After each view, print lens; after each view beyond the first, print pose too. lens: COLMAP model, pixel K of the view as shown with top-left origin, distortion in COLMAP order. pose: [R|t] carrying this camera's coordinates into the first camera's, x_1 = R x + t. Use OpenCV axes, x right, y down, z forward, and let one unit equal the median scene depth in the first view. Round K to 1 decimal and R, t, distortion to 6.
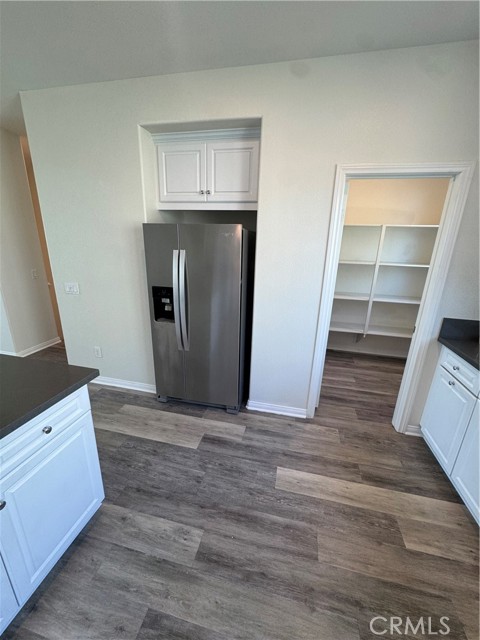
lens RADIAL K [[257.0, 0, 240.0], [0, 257.0, 320.0], [0, 0, 1]] dist [-0.003480, -0.000055]
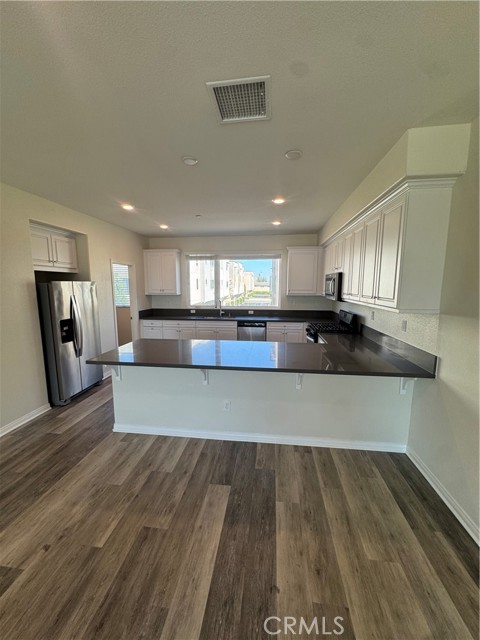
lens RADIAL K [[257.0, 0, 240.0], [0, 257.0, 320.0], [0, 0, 1]] dist [-0.003480, -0.000055]
pose [[-0.101334, -0.163825, 0.981271, -2.758033], [0.288392, 0.939159, 0.186576, -0.157154], [-0.952135, 0.301897, -0.047923, 0.082811]]
